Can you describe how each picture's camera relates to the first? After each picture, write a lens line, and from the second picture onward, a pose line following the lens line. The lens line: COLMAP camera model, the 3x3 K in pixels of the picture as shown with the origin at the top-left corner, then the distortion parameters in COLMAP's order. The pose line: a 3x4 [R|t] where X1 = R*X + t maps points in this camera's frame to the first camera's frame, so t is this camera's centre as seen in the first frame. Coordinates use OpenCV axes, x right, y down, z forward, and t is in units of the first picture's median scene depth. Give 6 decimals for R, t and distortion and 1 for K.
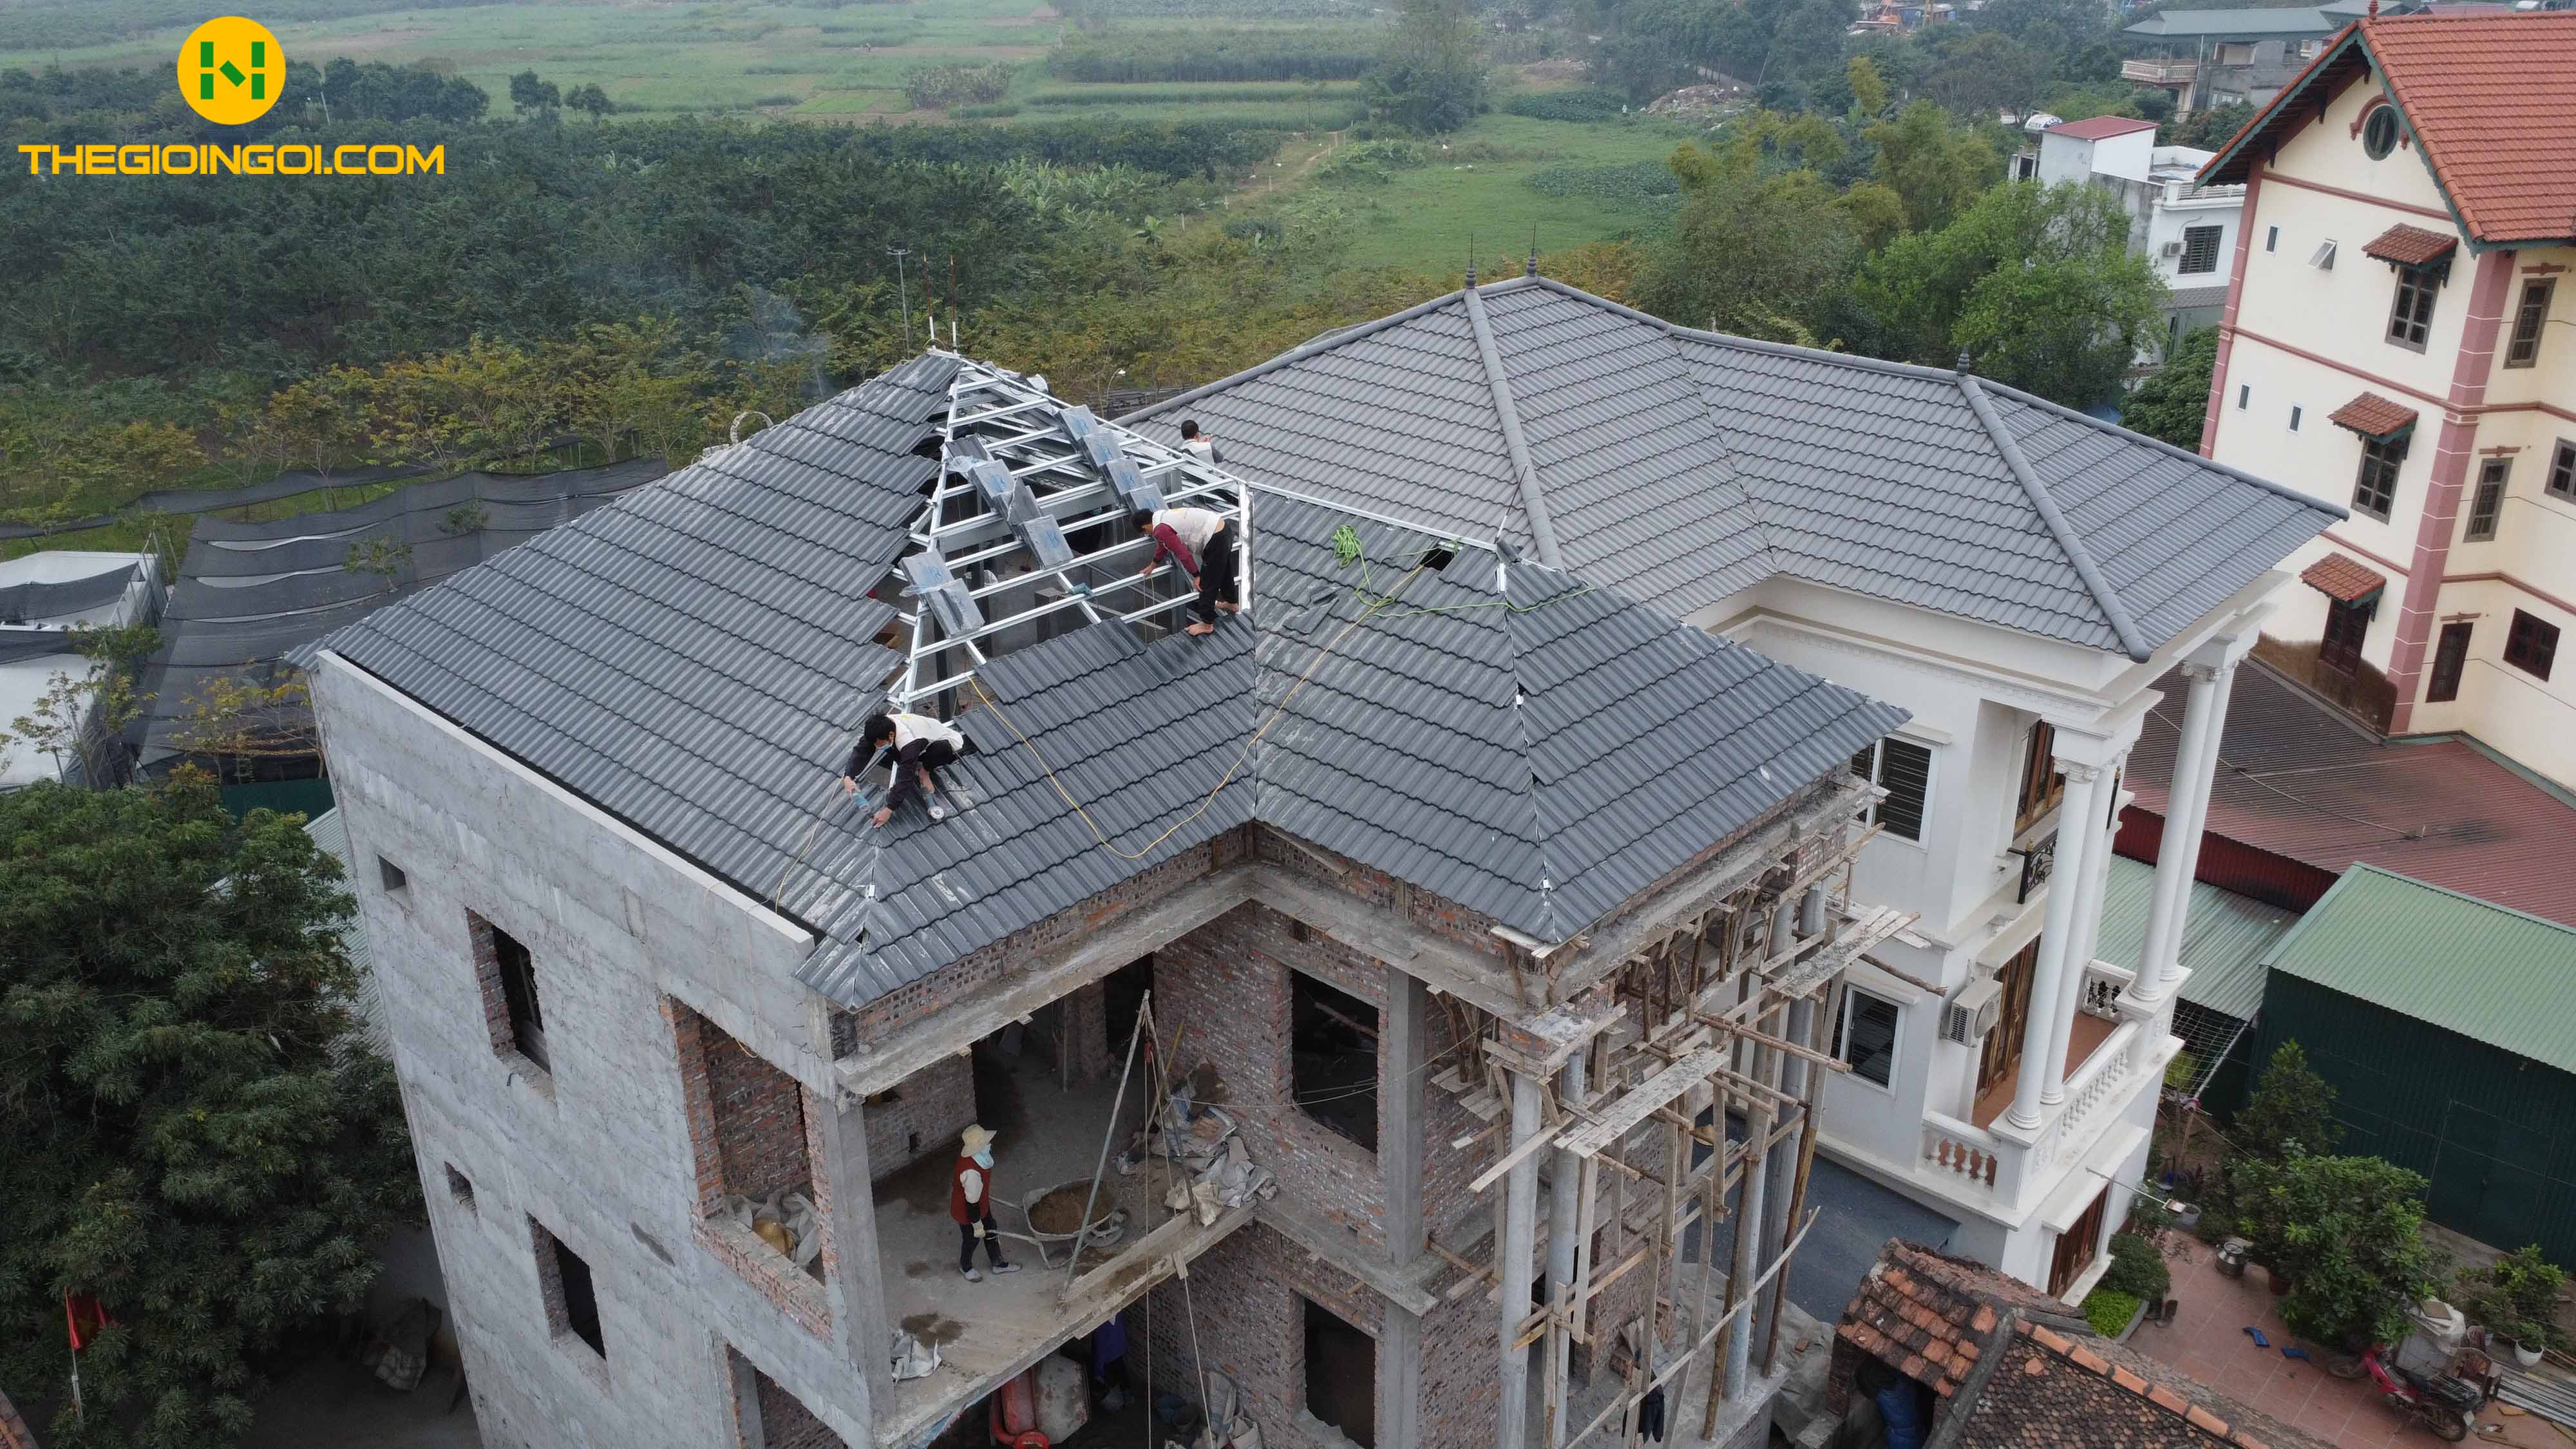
lens RADIAL K [[1927.4, 0, 1294.2], [0, 1927.4, 720.1], [0, 0, 1]] dist [-0.004391, 0.003690]
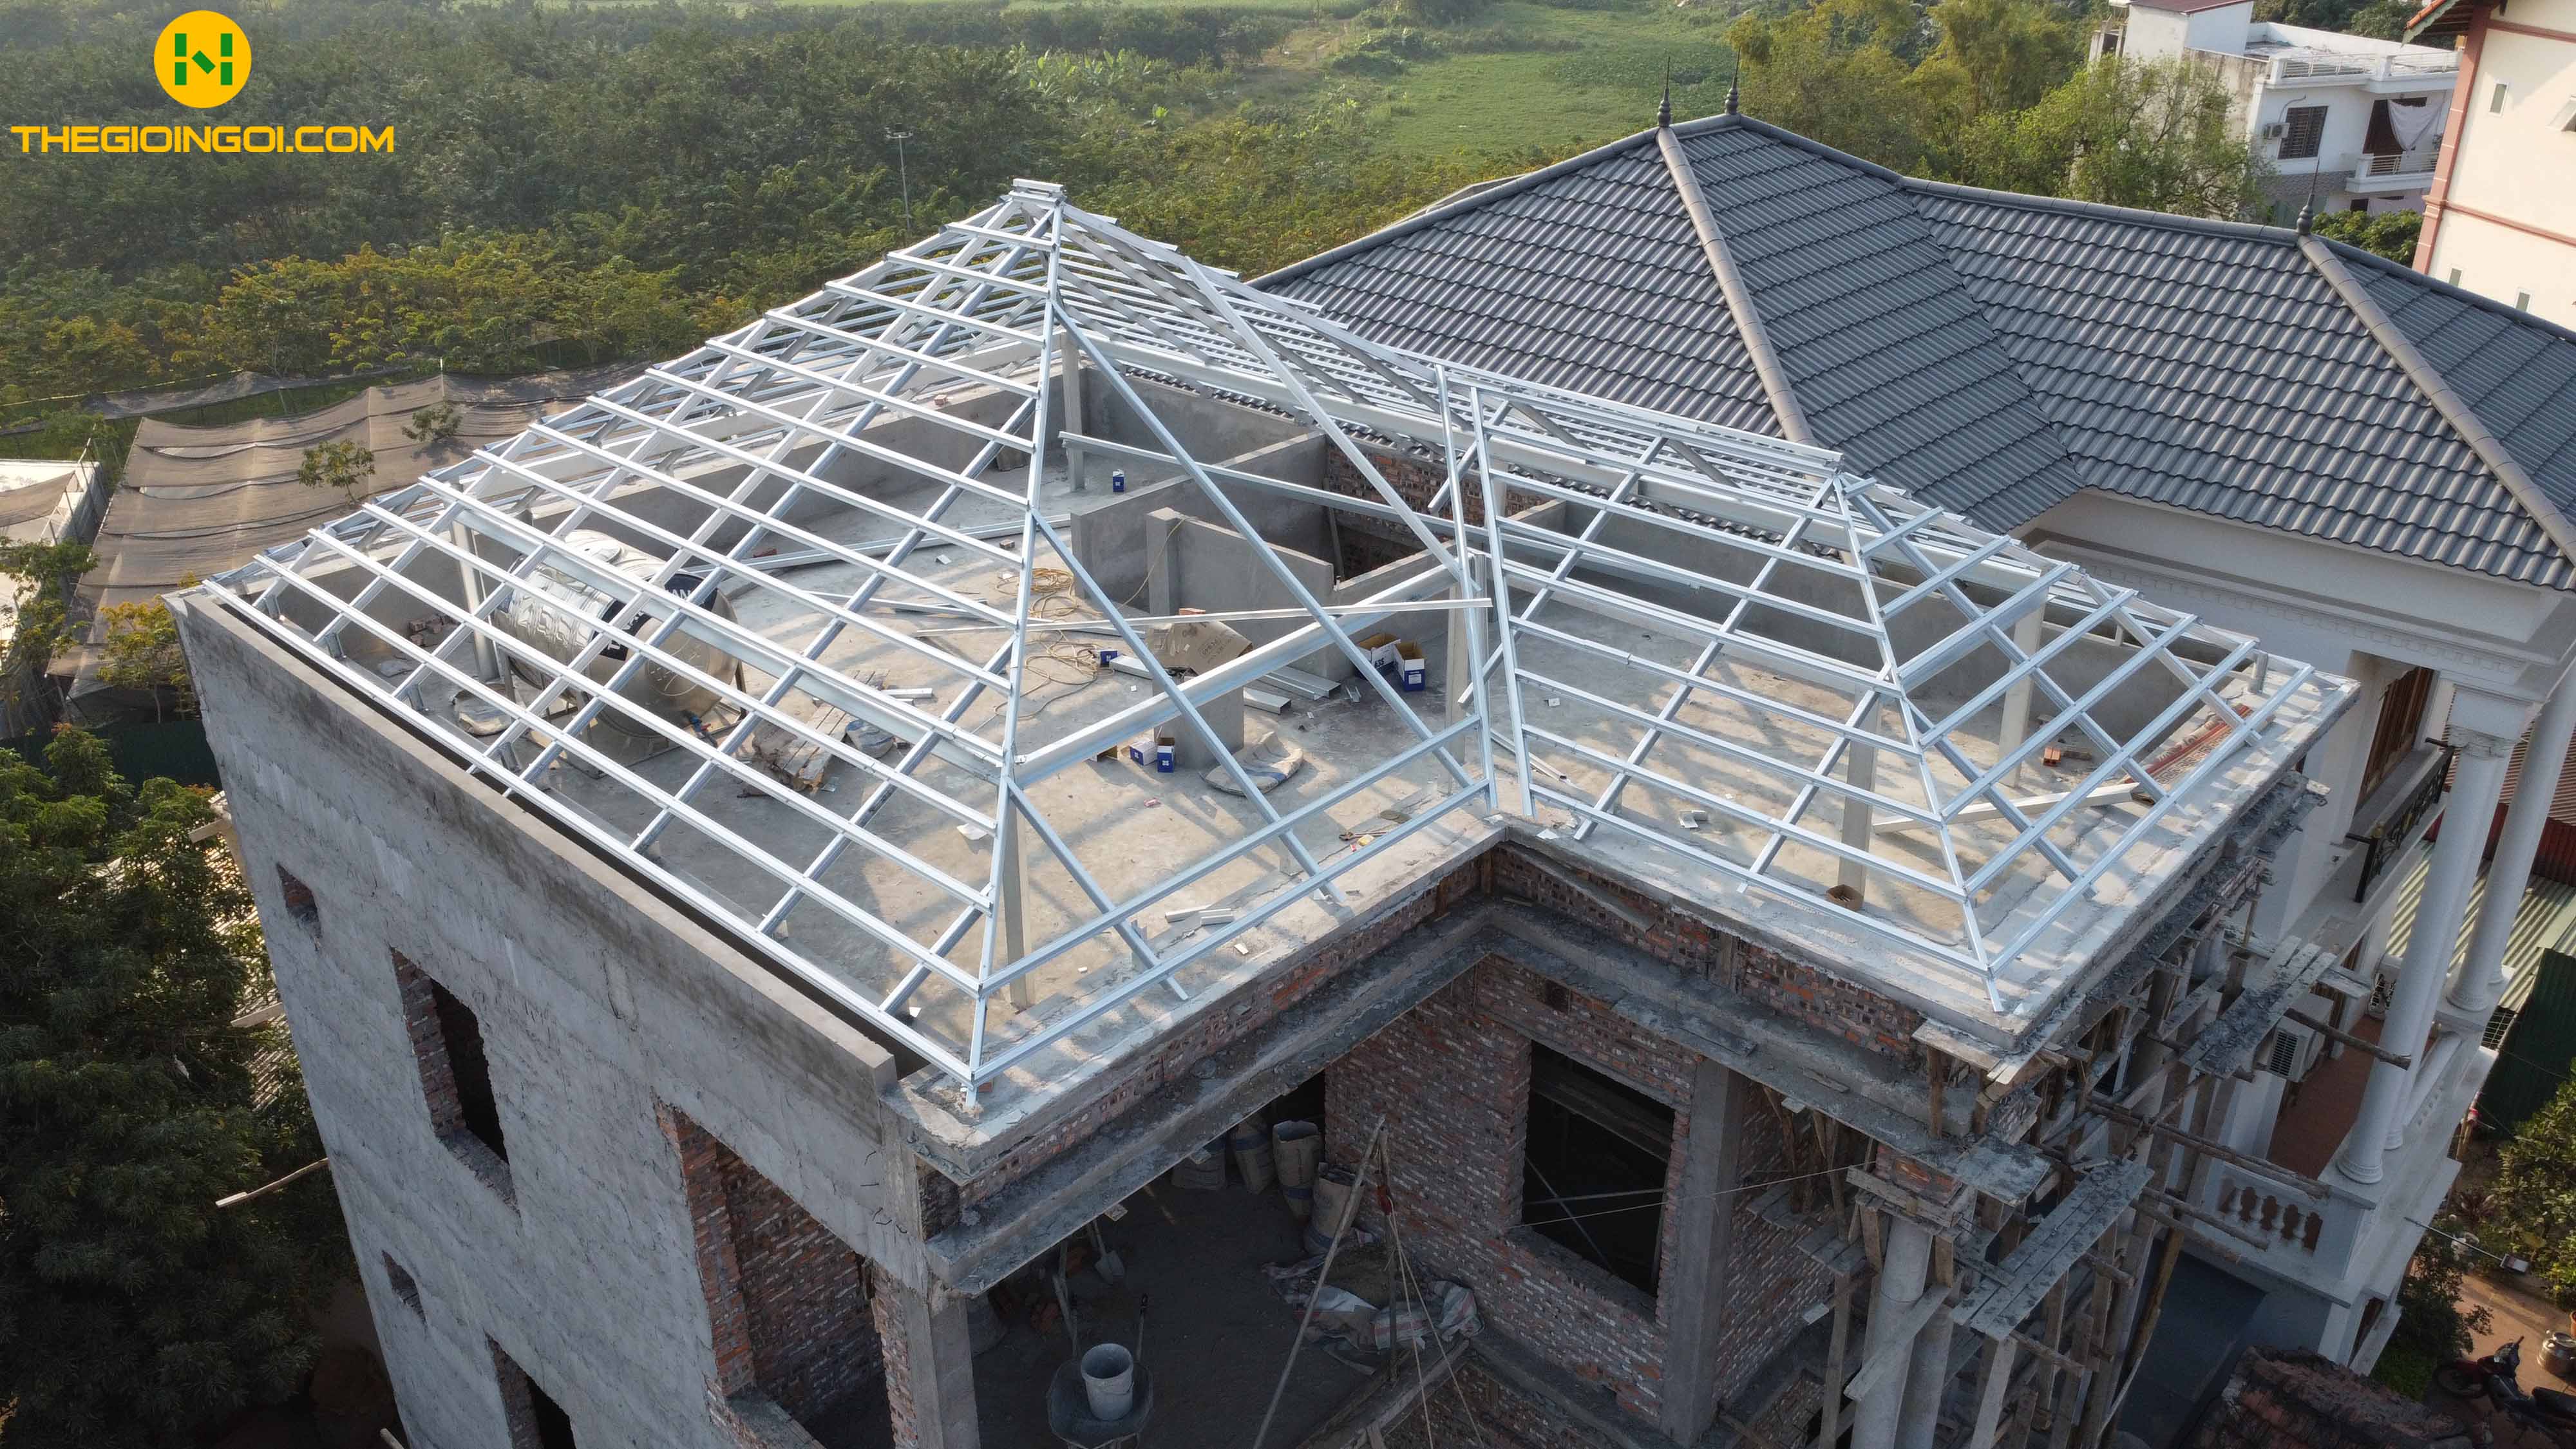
lens RADIAL K [[1927.4, 0, 1294.2], [0, 1927.4, 720.1], [0, 0, 1]] dist [-0.004391, 0.003690]
pose [[0.999993, -0.000415, 0.003661, -0.068318], [0.000241, 0.998879, 0.047335, -0.018495], [-0.003677, -0.047333, 0.998872, 0.208185]]
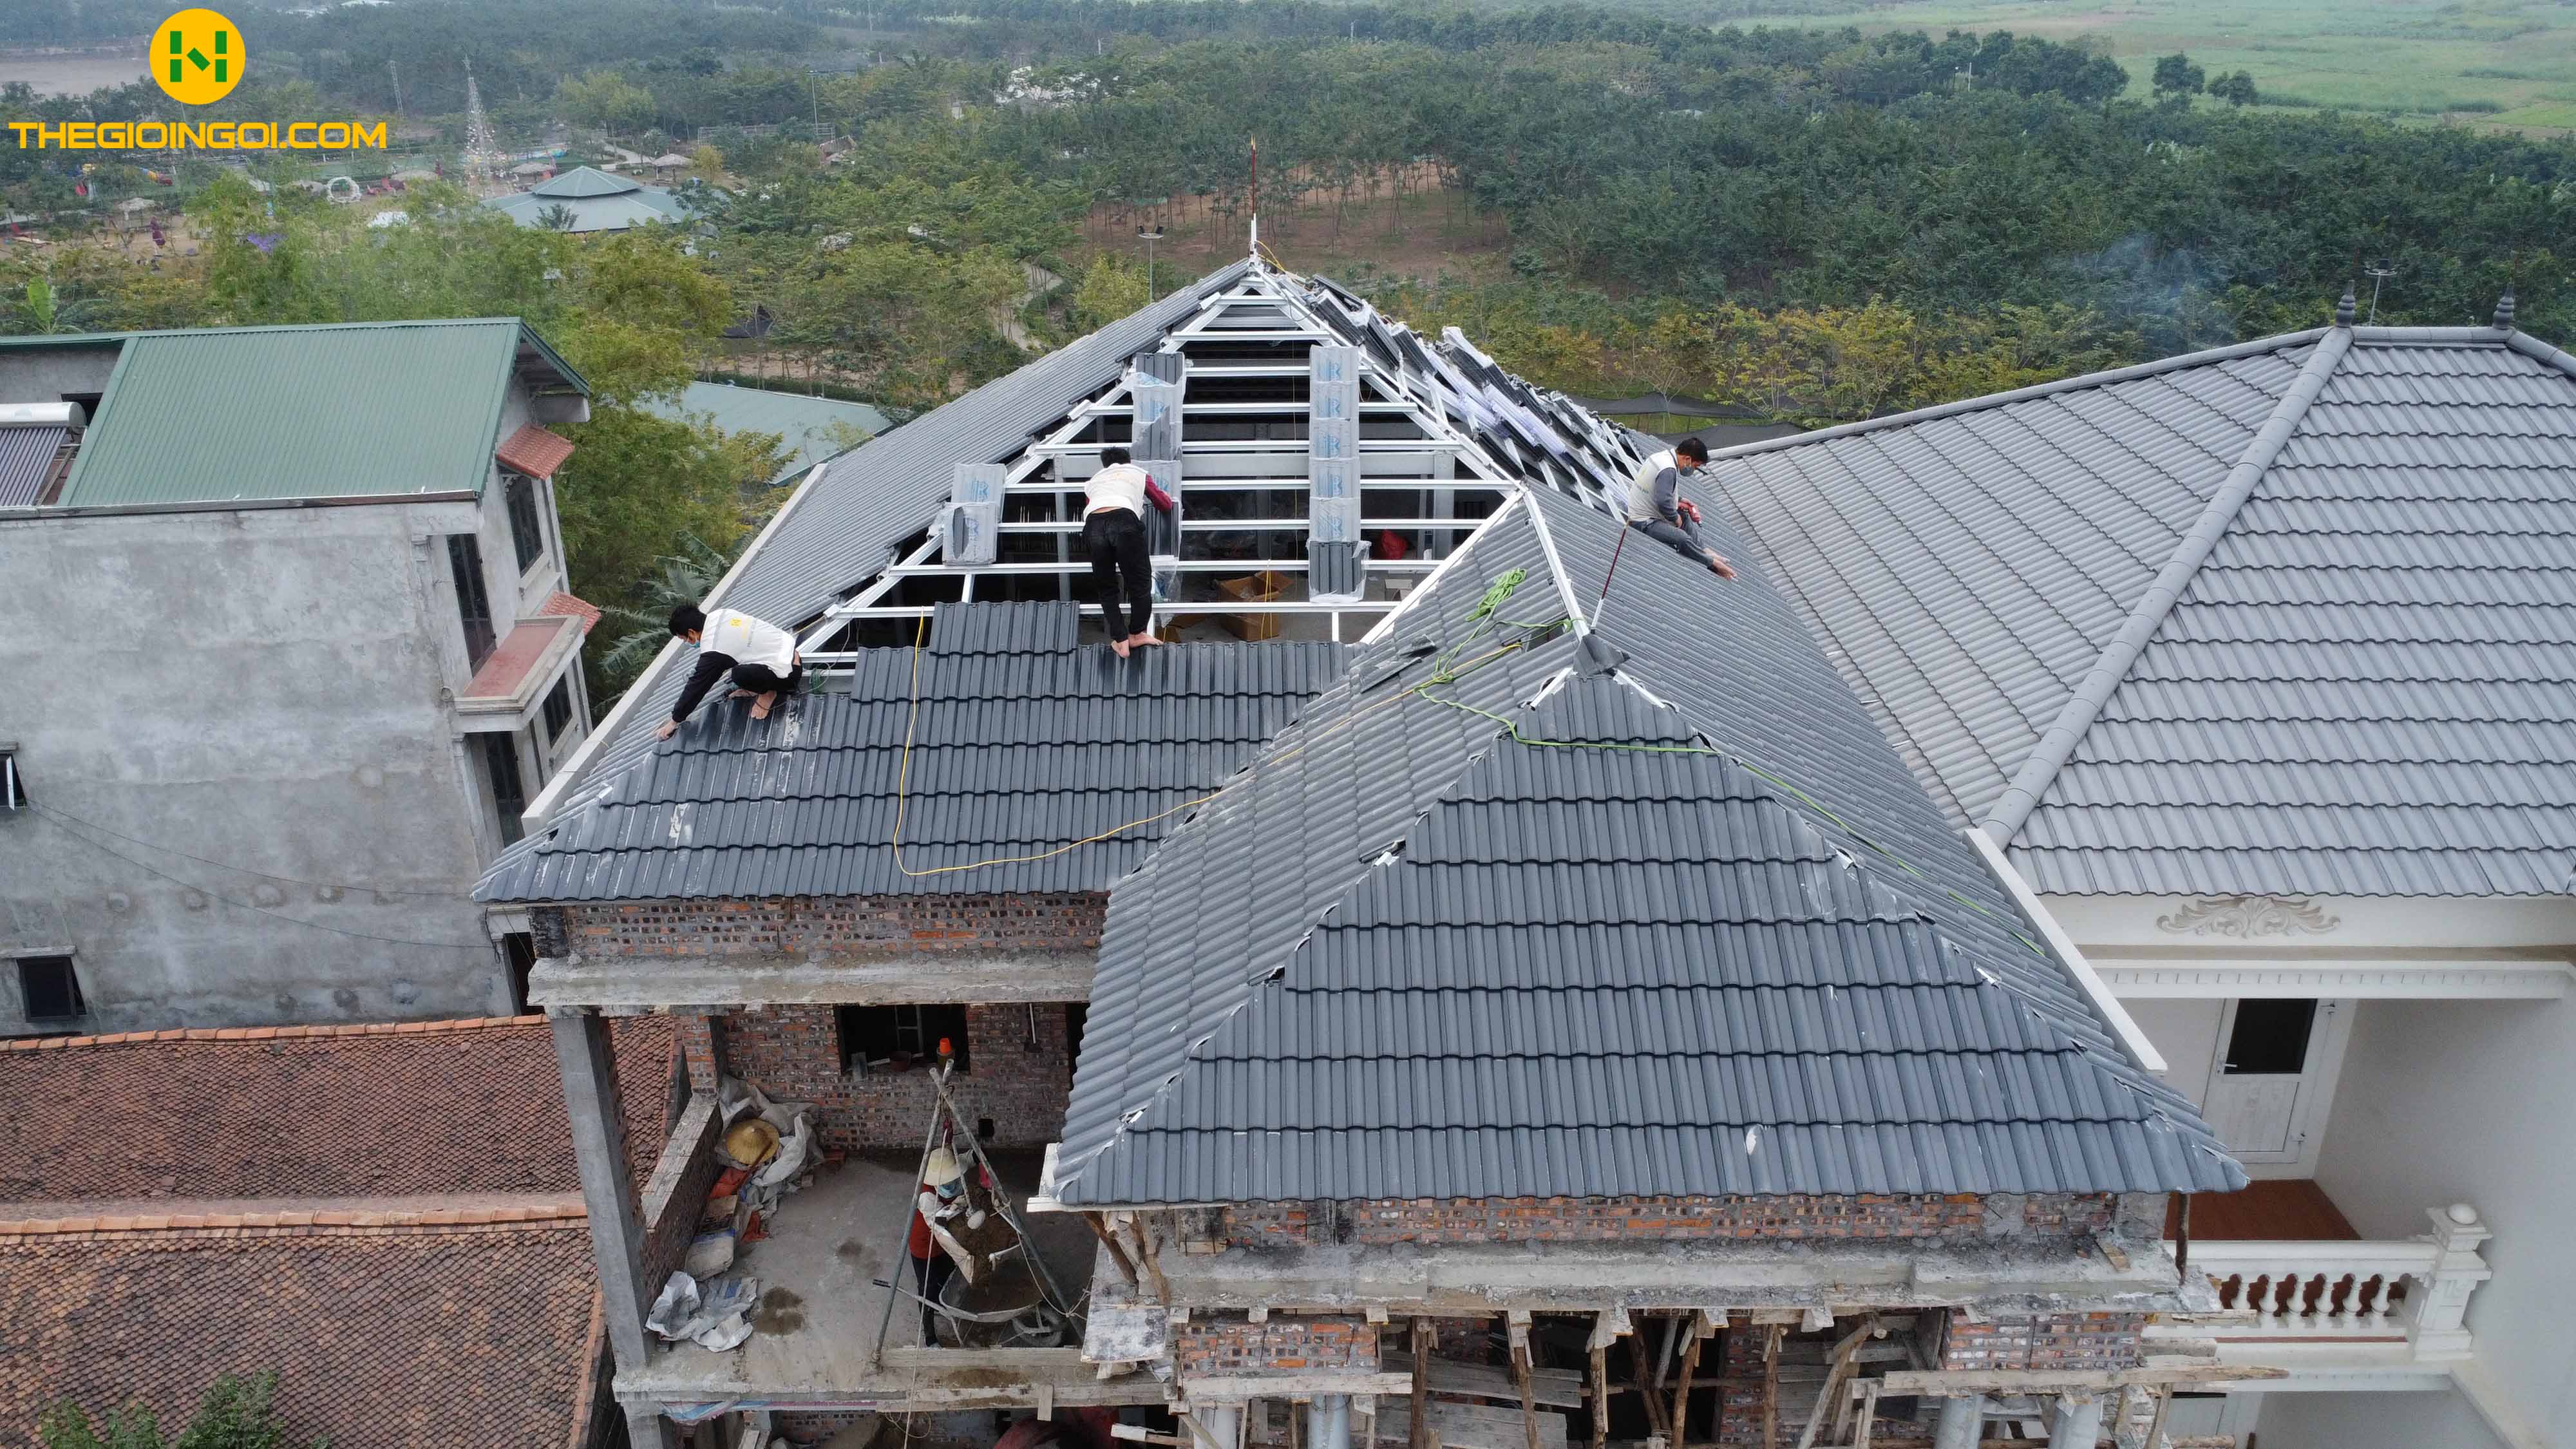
lens RADIAL K [[1927.4, 0, 1294.2], [0, 1927.4, 720.1], [0, 0, 1]] dist [-0.004391, 0.003690]
pose [[0.681426, 0.287730, -0.672956, 0.345820], [-0.284702, 0.951271, 0.118441, -0.082152], [0.674243, 0.110883, 0.730138, 0.336007]]
